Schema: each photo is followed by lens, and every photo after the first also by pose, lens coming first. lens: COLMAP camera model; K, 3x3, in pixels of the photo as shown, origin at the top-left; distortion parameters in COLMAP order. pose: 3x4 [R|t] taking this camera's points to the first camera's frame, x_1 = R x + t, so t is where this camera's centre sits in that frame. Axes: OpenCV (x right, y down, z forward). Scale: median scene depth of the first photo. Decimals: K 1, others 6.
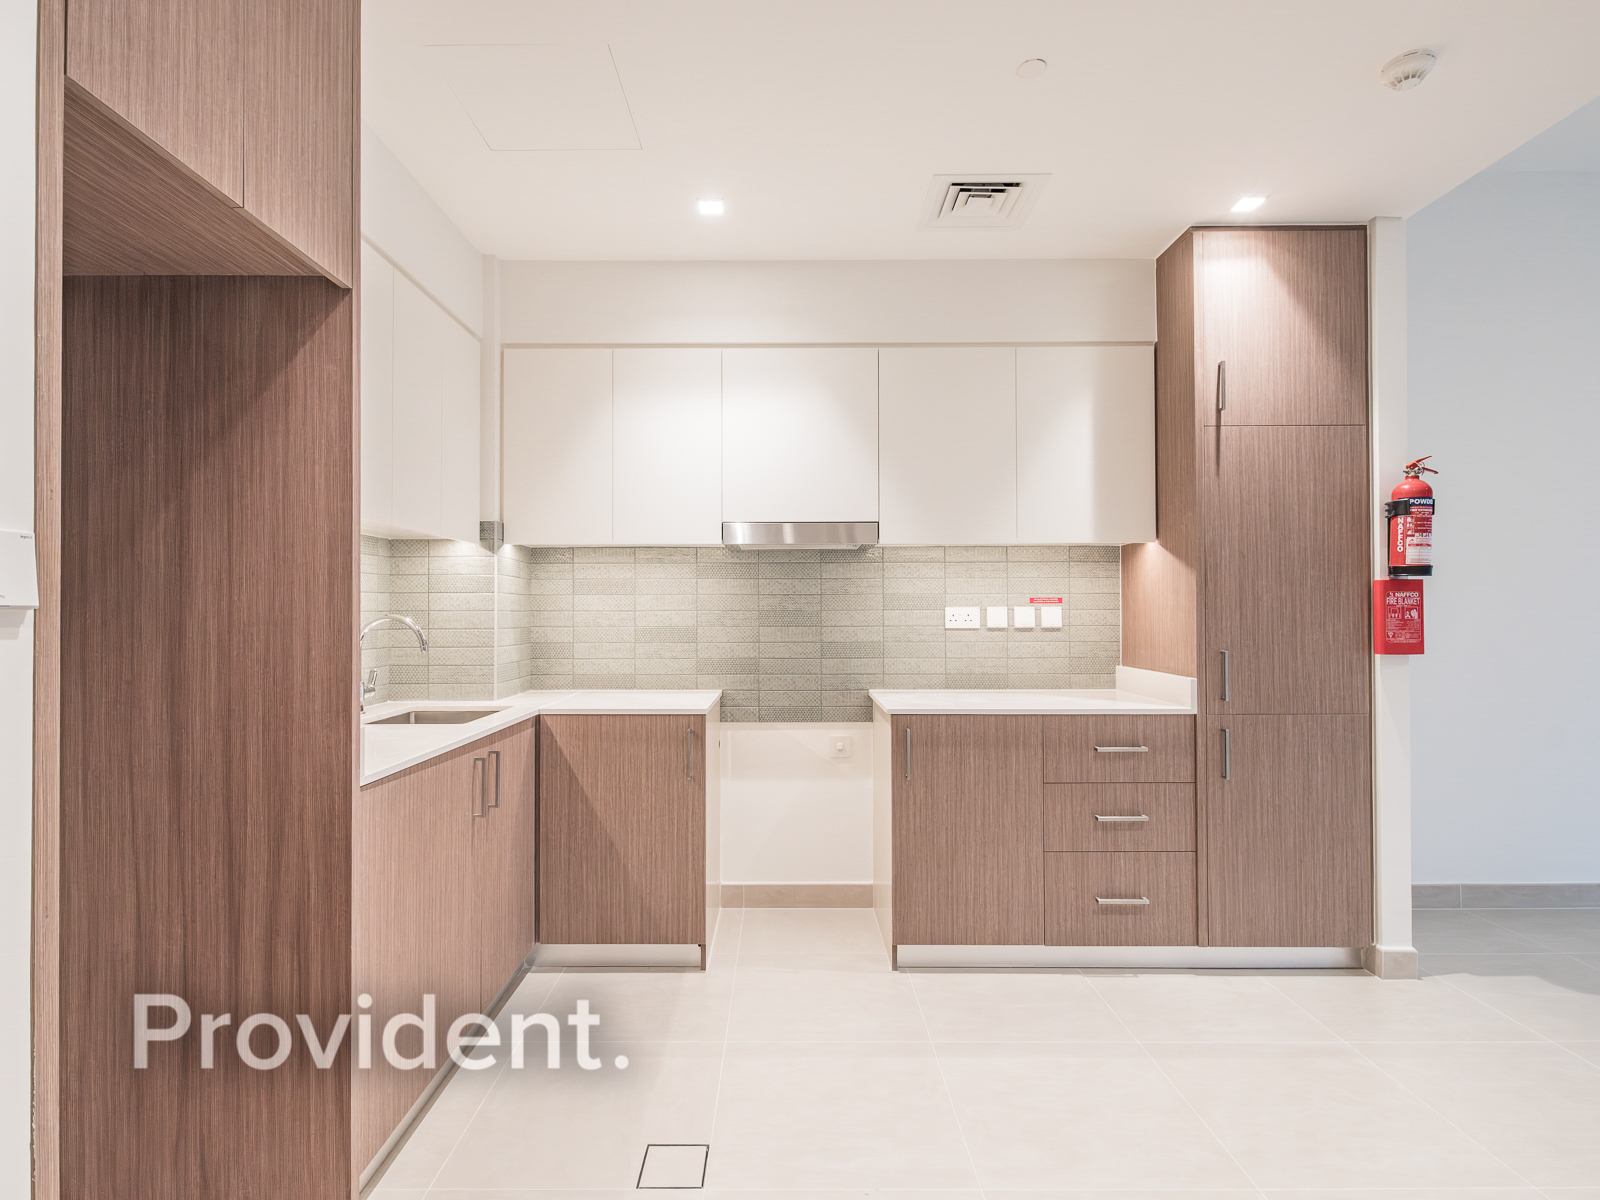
lens RADIAL K [[813.8, 0, 790.0], [0, 813.8, 604.3], [0, 0, 1]] dist [0.006665, -0.000730]
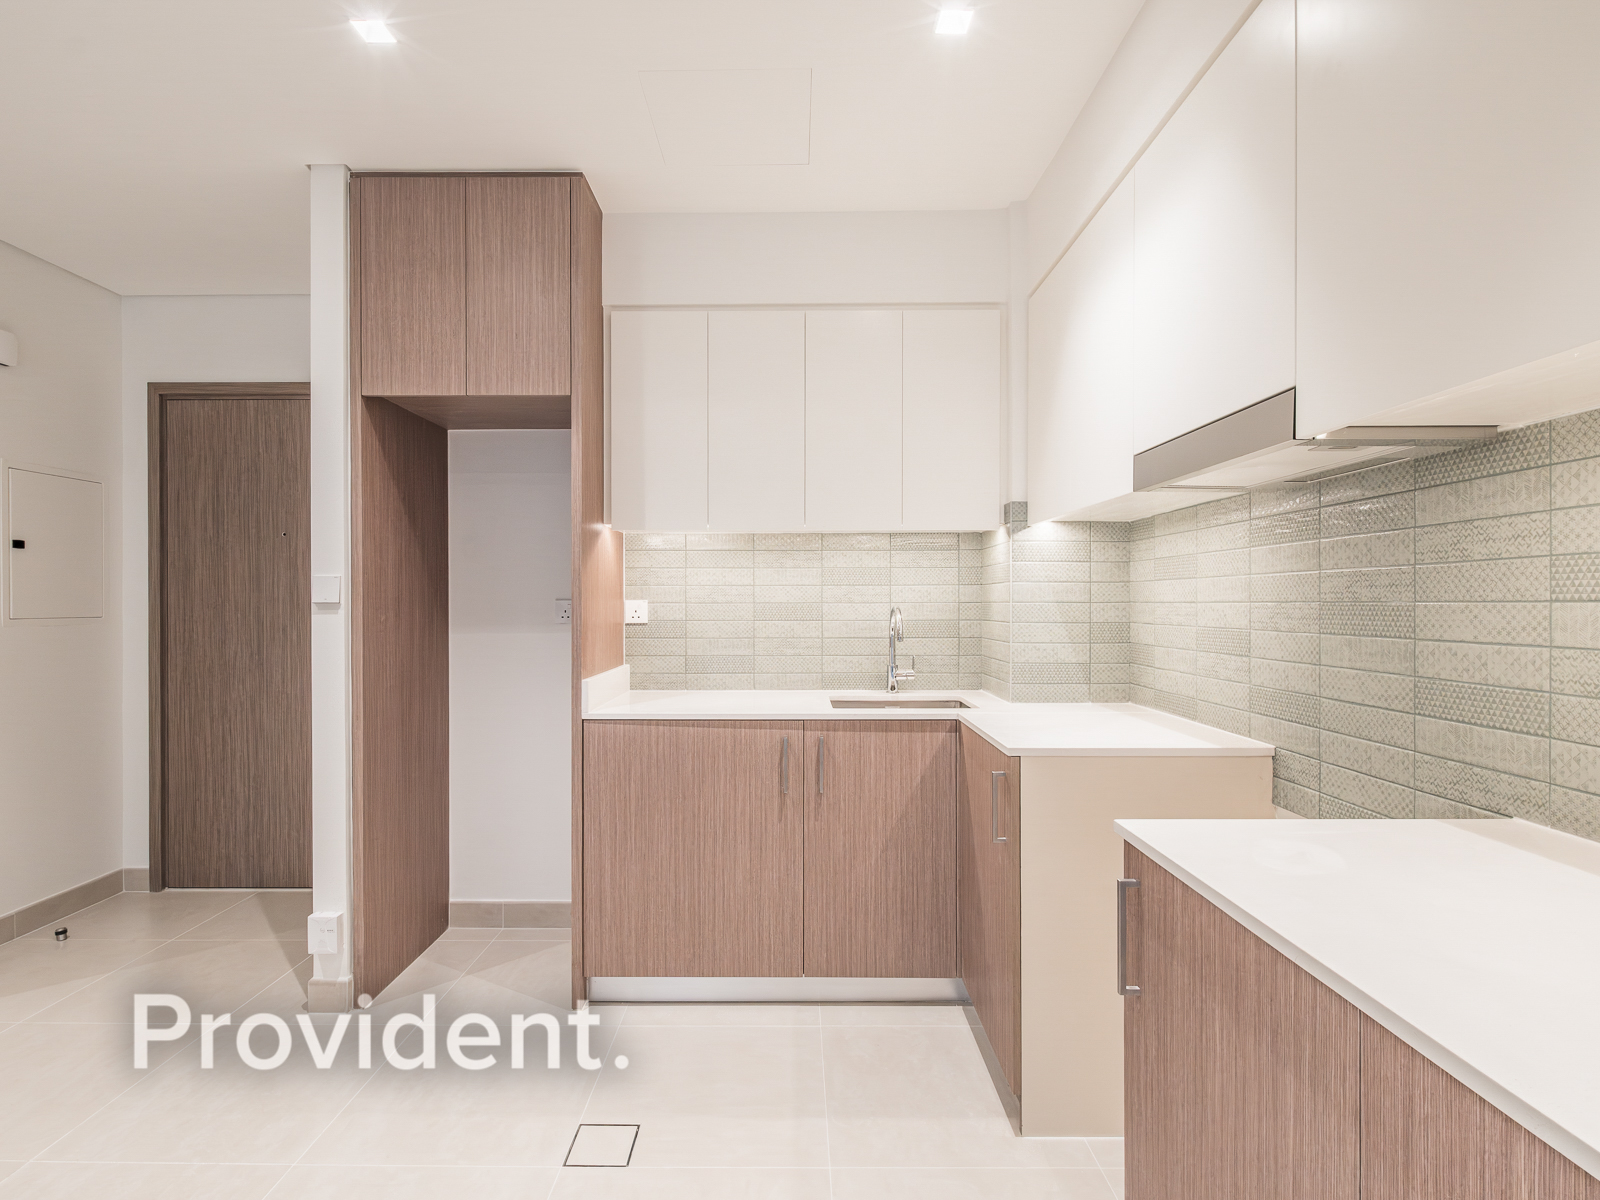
lens RADIAL K [[813.8, 0, 790.0], [0, 813.8, 604.3], [0, 0, 1]] dist [0.006665, -0.000730]
pose [[-0.016493, 0.004400, -0.999854, 0.571927], [0.010938, 0.999931, 0.004219, 0.004073], [0.999804, -0.010867, -0.016540, 0.823212]]
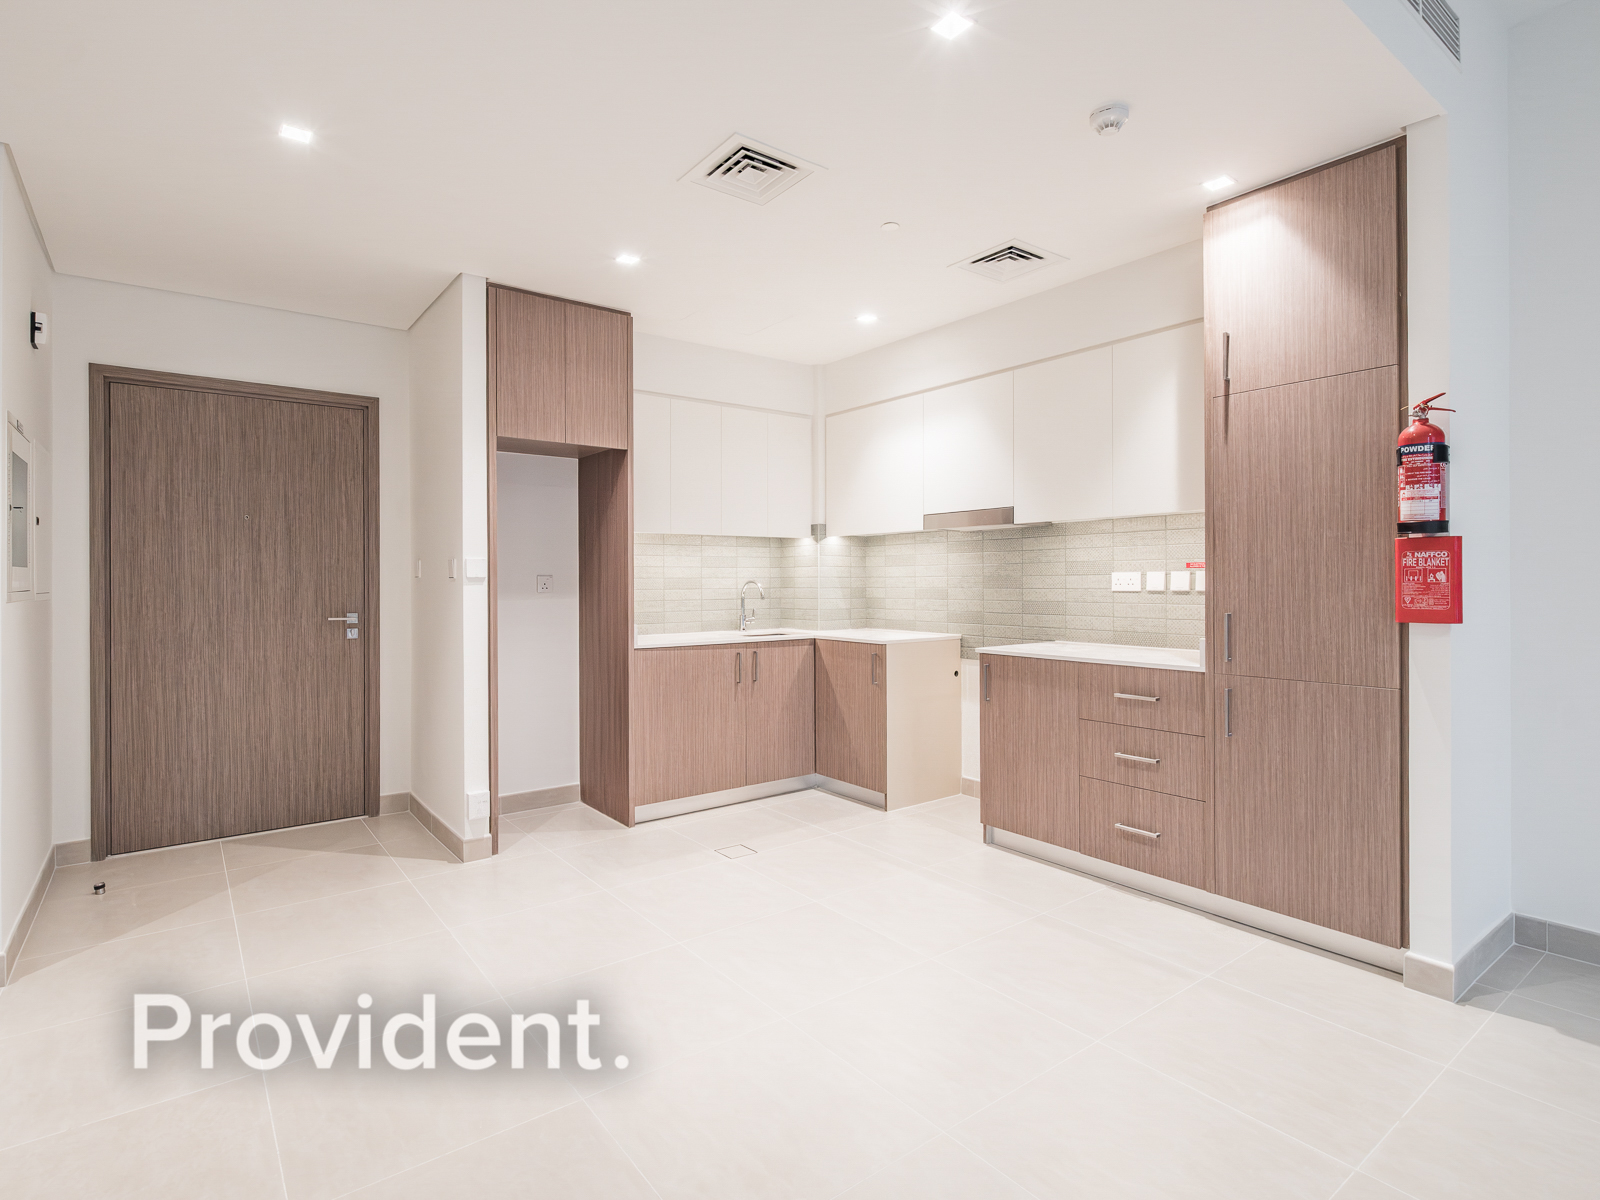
lens RADIAL K [[826.4, 0, 796.3], [0, 826.4, 579.8], [0, 0, 1]] dist [0.001619, -0.000123]
pose [[0.604811, -0.001730, -0.796368, 1.027559], [0.010981, 0.999921, 0.006167, 0.002252], [0.796294, -0.012474, 0.604782, -0.067910]]
